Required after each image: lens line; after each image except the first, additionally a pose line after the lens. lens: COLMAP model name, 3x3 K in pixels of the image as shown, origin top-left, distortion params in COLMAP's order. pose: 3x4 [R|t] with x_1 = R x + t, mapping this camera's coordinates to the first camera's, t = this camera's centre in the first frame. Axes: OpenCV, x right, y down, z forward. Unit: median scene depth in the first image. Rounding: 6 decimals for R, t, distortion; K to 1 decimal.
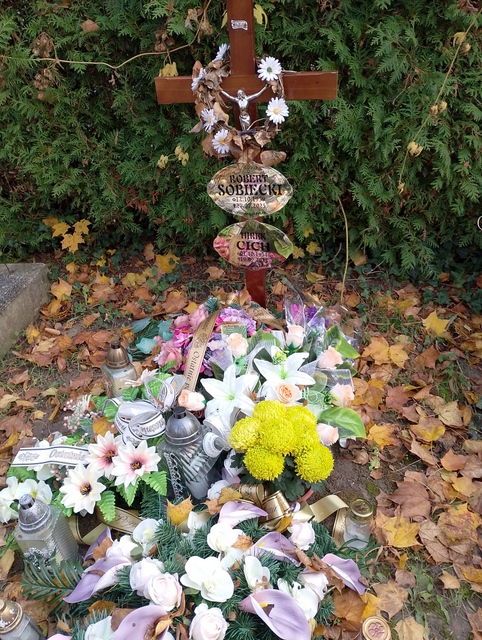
lens RADIAL K [[527.9, 0, 242.8], [0, 527.9, 322.9], [0, 0, 1]] dist [0.059811, -0.059746]
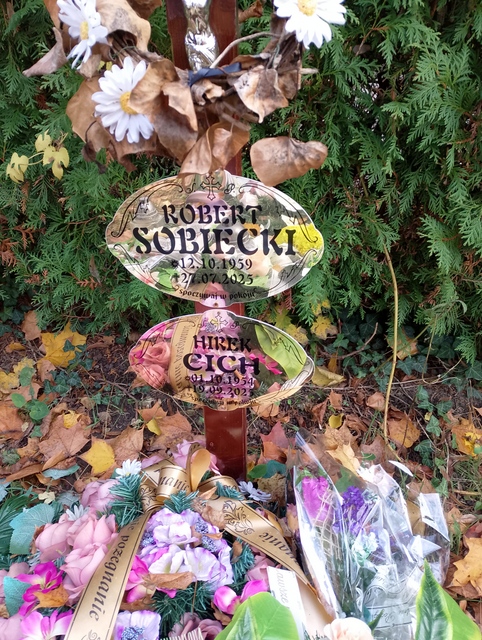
lens RADIAL K [[527.9, 0, 241.6], [0, 527.9, 317.3], [0, 0, 1]] dist [0.059811, -0.059746]
pose [[0.996114, -0.009328, 0.087575, -0.001614], [0.012141, 0.999426, -0.031640, -0.180480], [-0.087230, 0.032581, 0.995655, 0.602947]]
